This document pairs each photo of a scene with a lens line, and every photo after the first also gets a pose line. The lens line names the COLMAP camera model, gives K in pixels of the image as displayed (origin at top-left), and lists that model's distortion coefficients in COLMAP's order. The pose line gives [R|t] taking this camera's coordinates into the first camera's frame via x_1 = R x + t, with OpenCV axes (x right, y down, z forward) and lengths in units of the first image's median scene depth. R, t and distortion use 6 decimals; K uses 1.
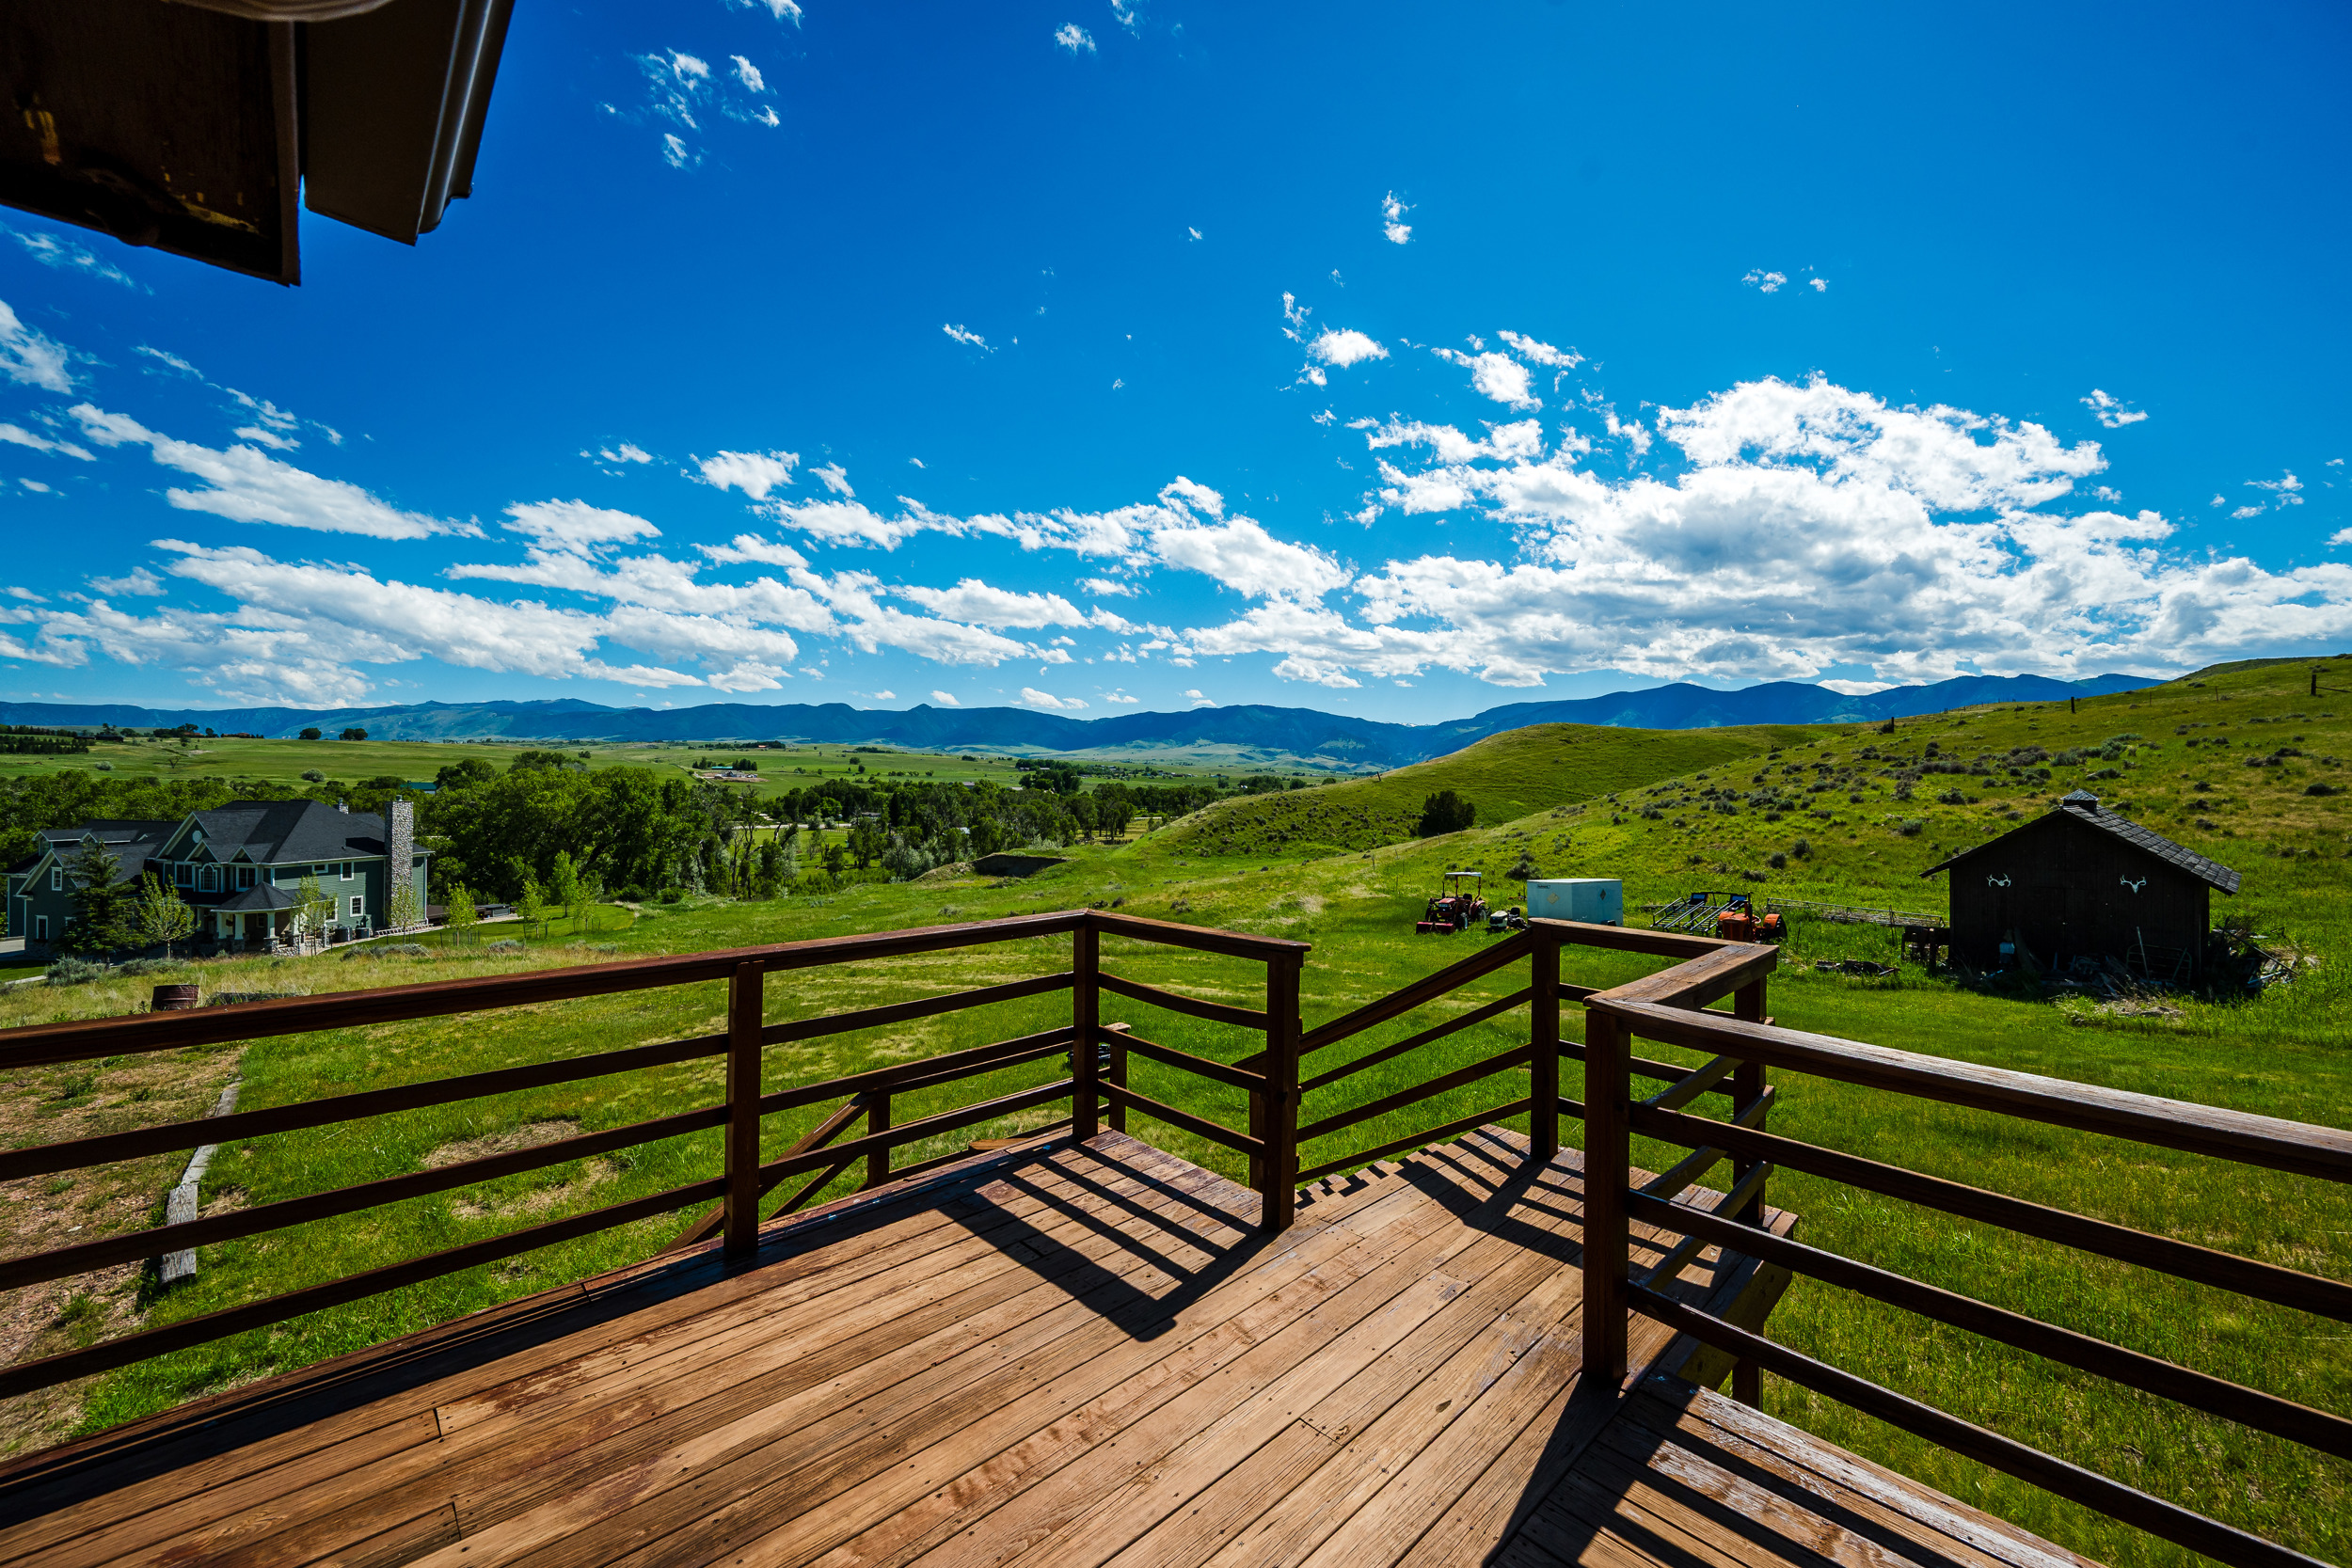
lens RADIAL K [[926.0, 0, 1169.9], [0, 926.0, 790.0], [0, 0, 1]] dist [0.001814, -0.000026]
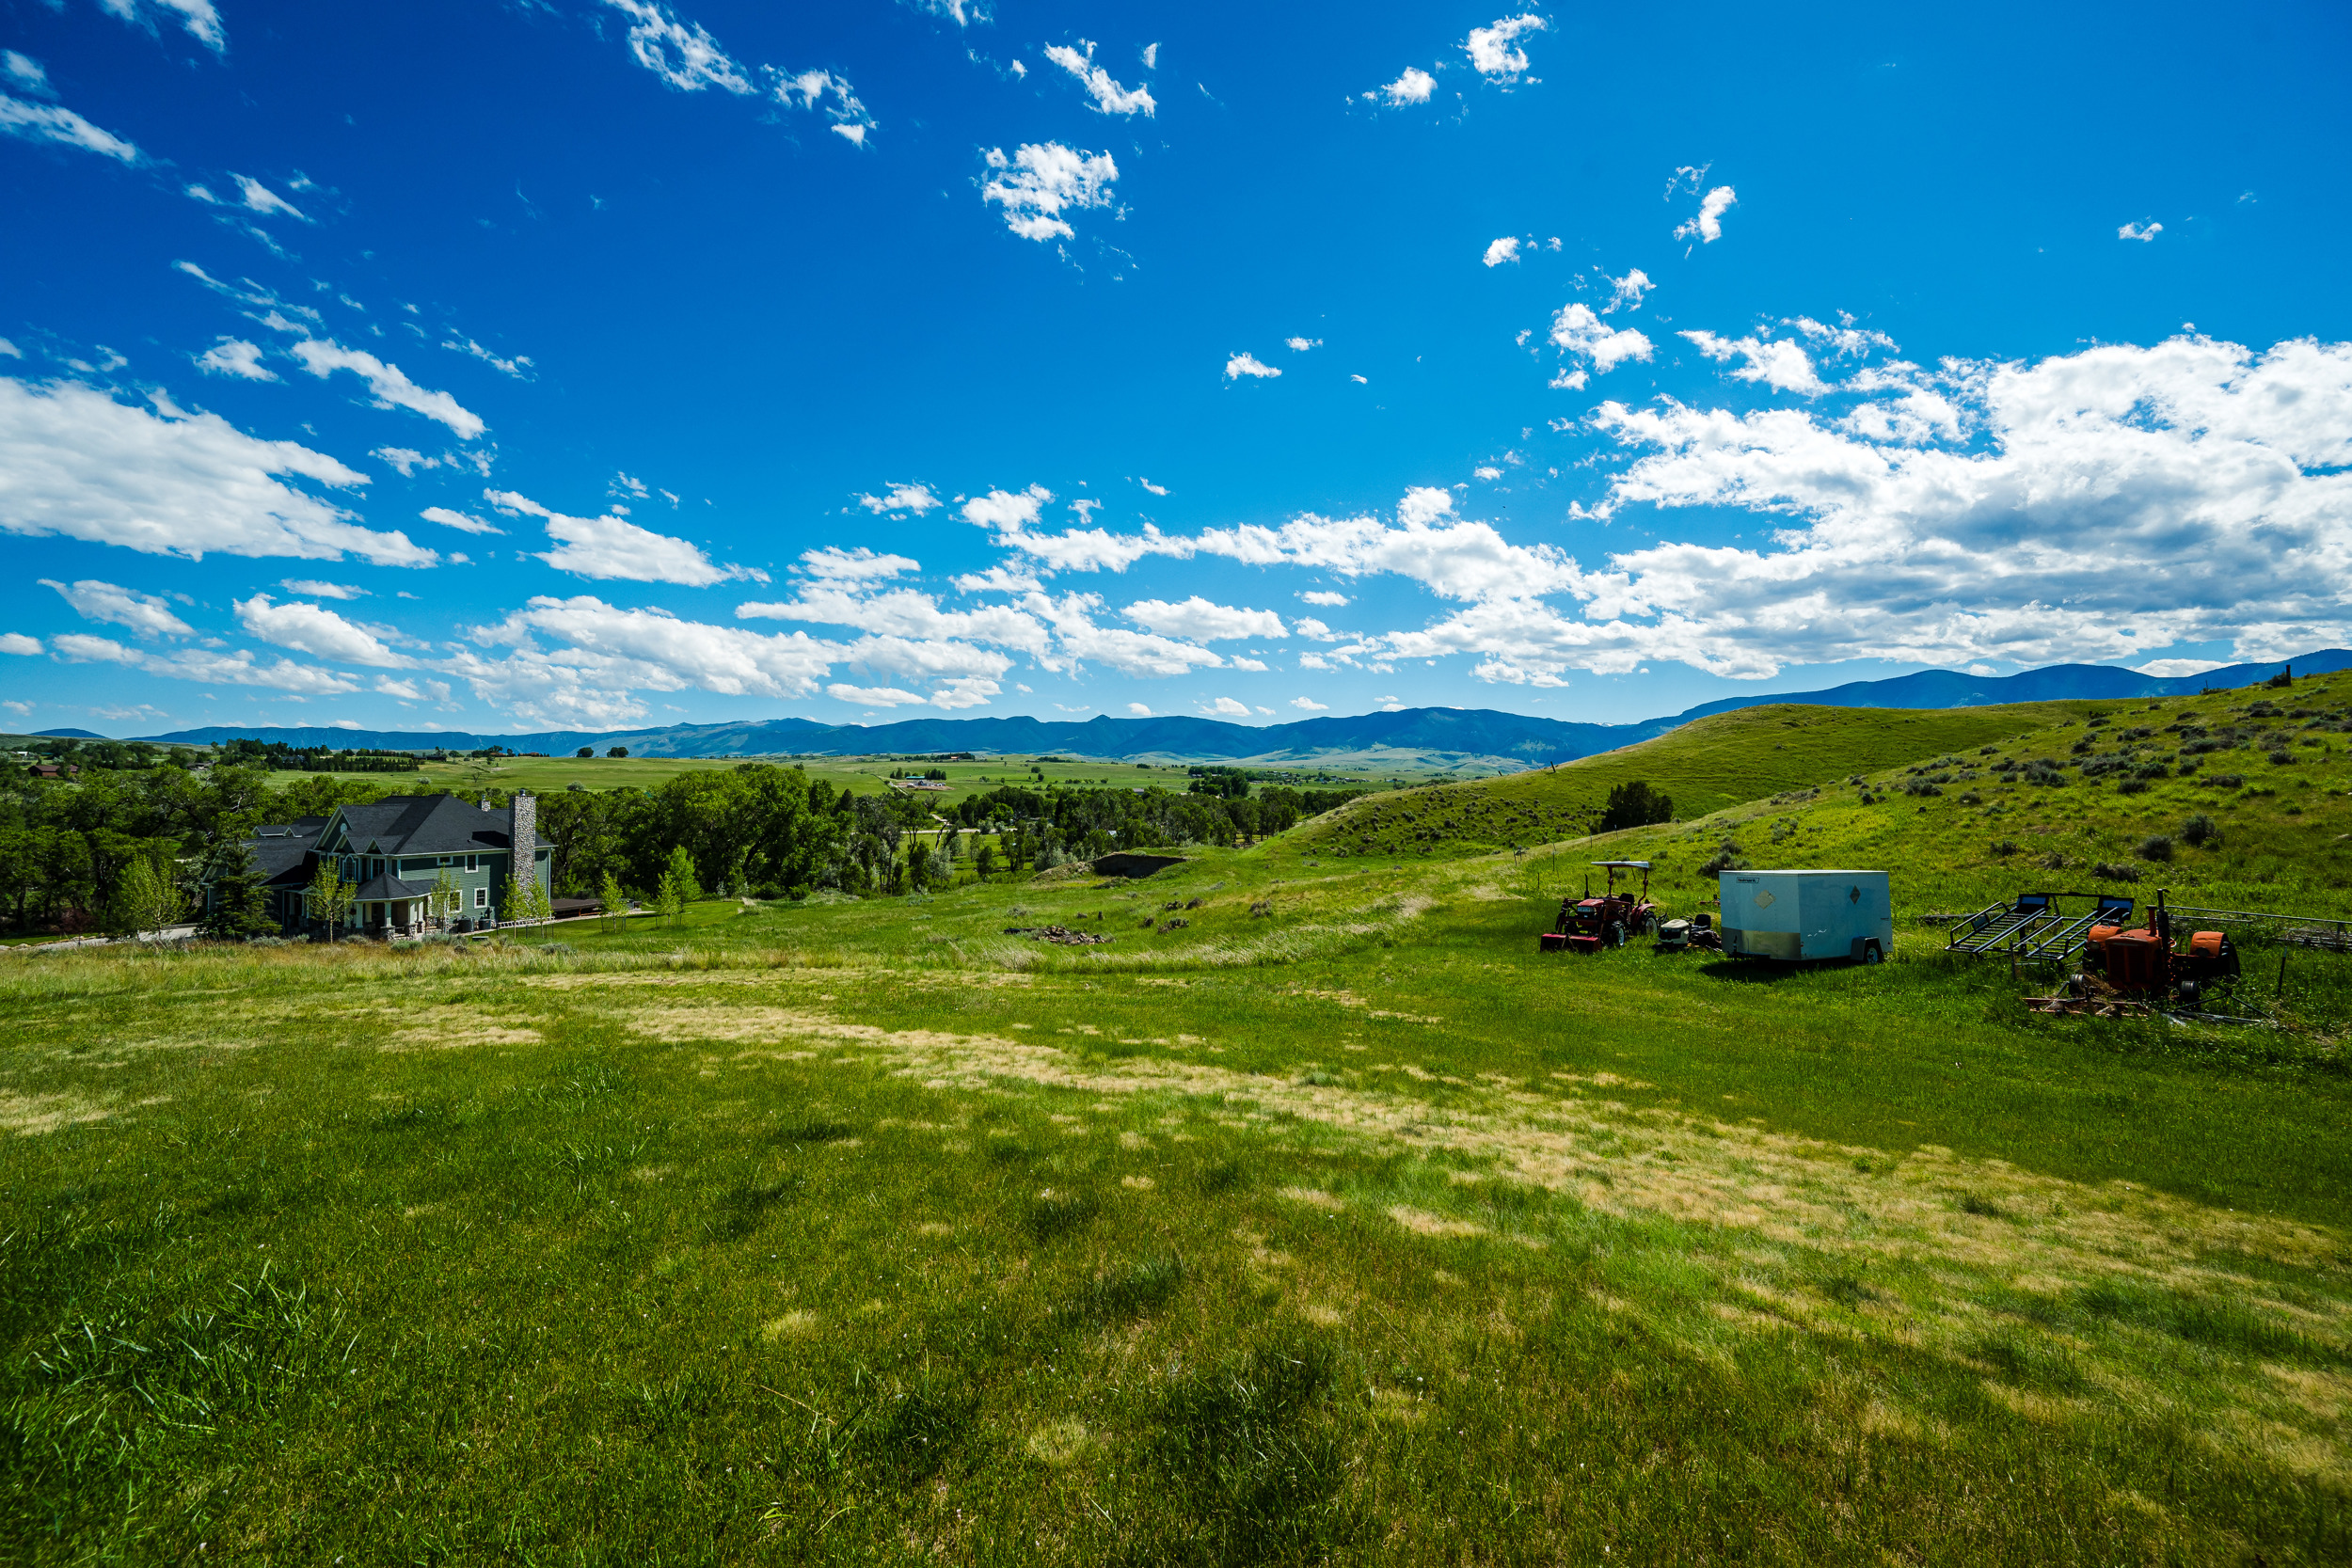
lens RADIAL K [[915.2, 0, 1172.4], [0, 915.2, 778.0], [0, 0, 1]] dist [-0.000191, -0.000163]
pose [[0.981513, -0.012045, -0.191014, 0.044635], [0.007789, 0.999705, -0.023015, 0.014552], [0.191235, 0.021102, 0.981317, 0.100448]]
